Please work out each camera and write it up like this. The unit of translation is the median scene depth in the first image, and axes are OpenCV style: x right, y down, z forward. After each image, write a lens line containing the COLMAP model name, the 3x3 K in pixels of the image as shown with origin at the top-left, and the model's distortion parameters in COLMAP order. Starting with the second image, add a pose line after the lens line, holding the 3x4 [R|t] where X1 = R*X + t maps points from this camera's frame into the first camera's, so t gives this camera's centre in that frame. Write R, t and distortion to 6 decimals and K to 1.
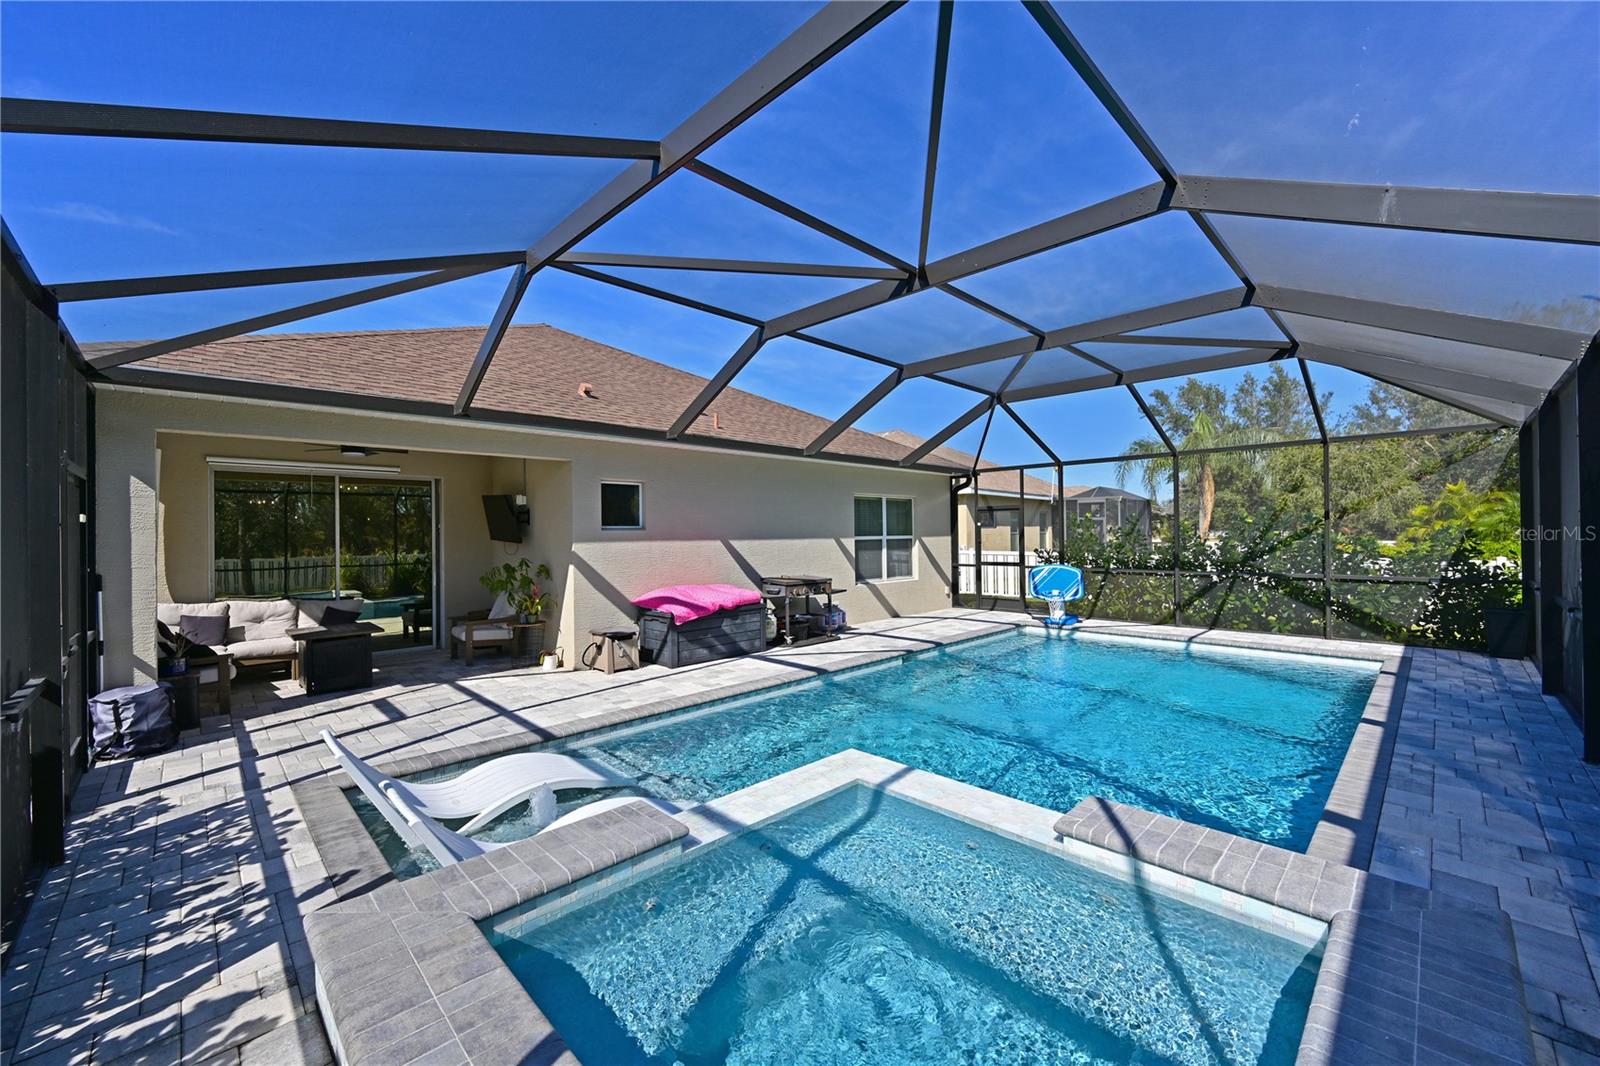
lens RADIAL K [[629.7, 0, 810.9], [0, 629.7, 530.3], [0, 0, 1]] dist [-0.001231, 0.000424]
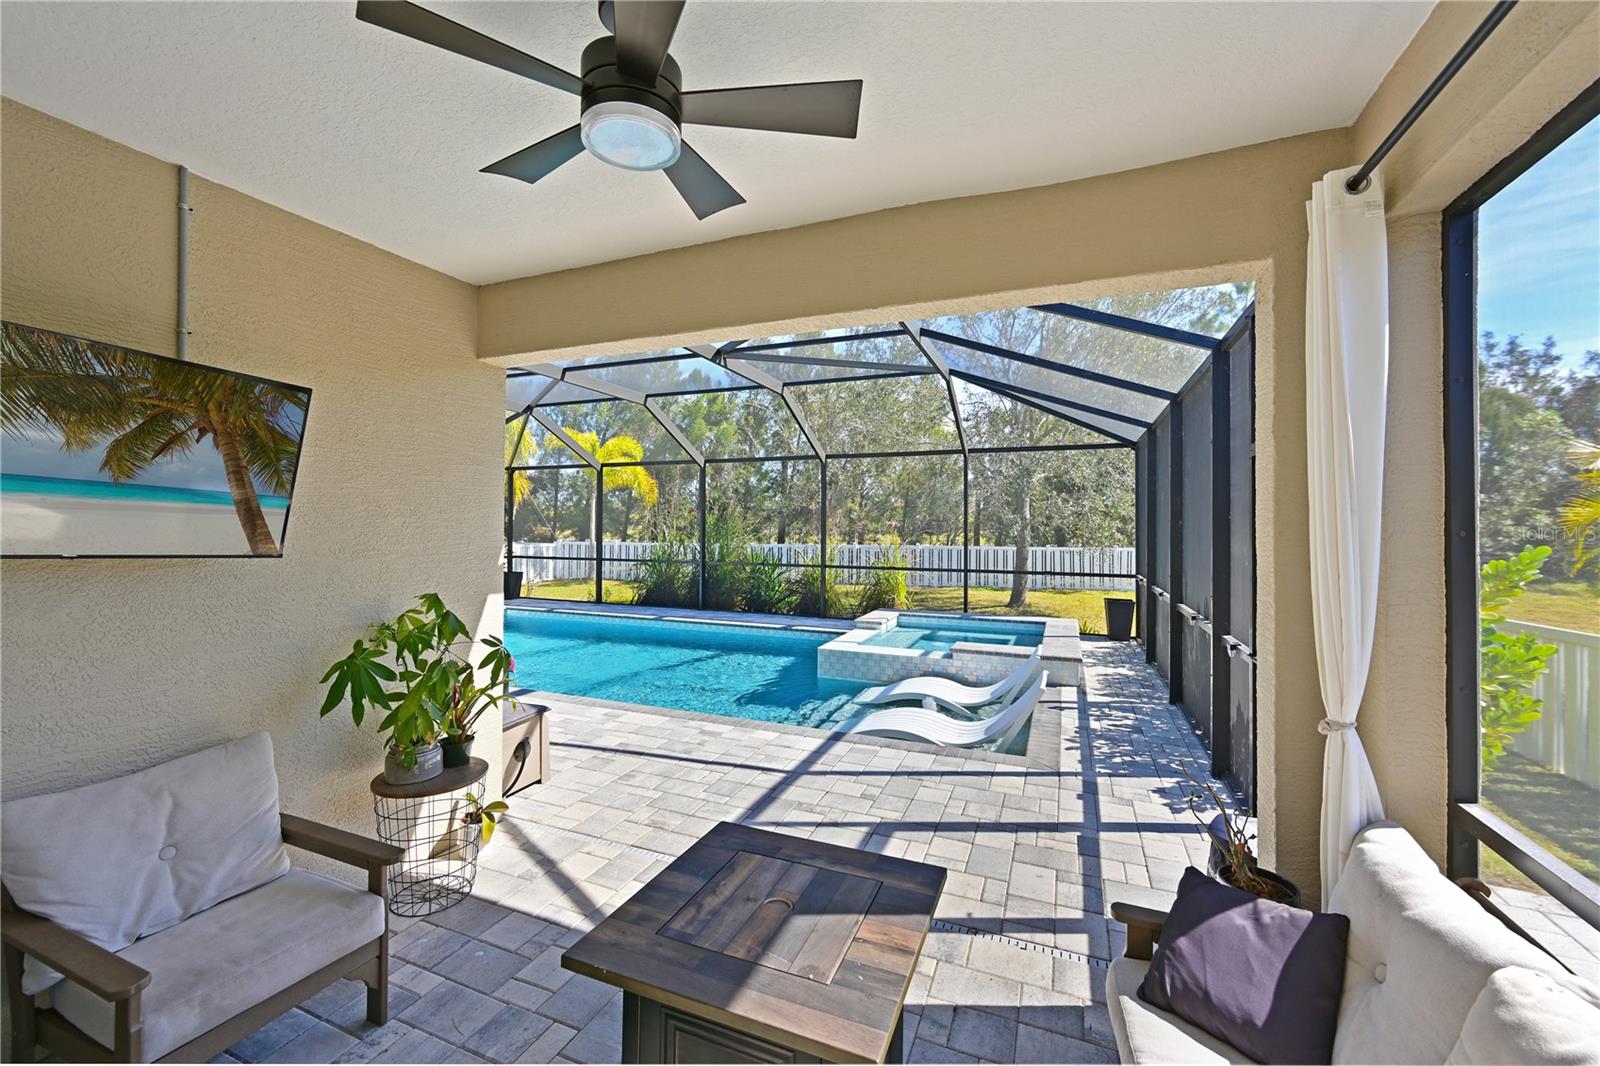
lens RADIAL K [[629.7, 0, 808.9], [0, 629.7, 523.0], [0, 0, 1]] dist [-0.001231, 0.000424]
pose [[-0.387135, 0.012238, 0.921942, -1.989185], [-0.004205, 0.999878, -0.015038, 0.029387], [-0.922013, -0.009699, -0.387037, 2.184383]]
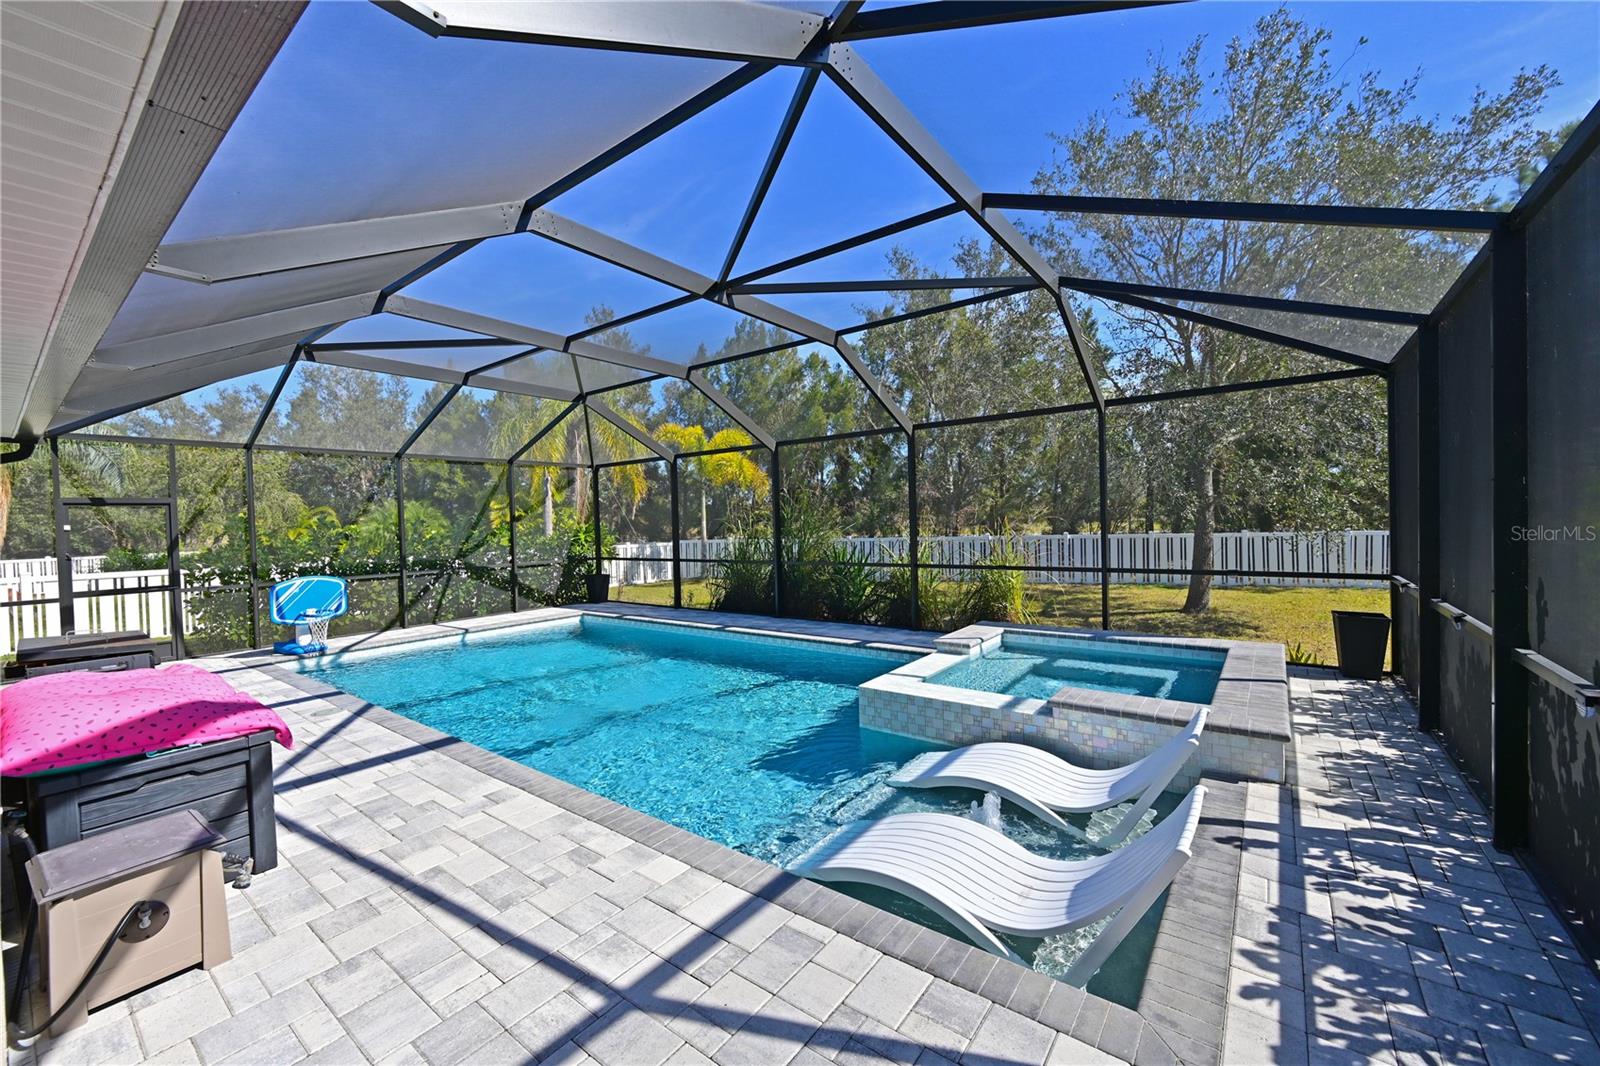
lens RADIAL K [[629.7, 0, 800.2], [0, 629.7, 535.7], [0, 0, 1]] dist [-0.001231, 0.000424]
pose [[-0.137857, -0.009258, 0.990409, -1.475907], [0.026101, 0.999575, 0.012977, 0.035120], [-0.990108, 0.027640, -0.137556, 1.627539]]
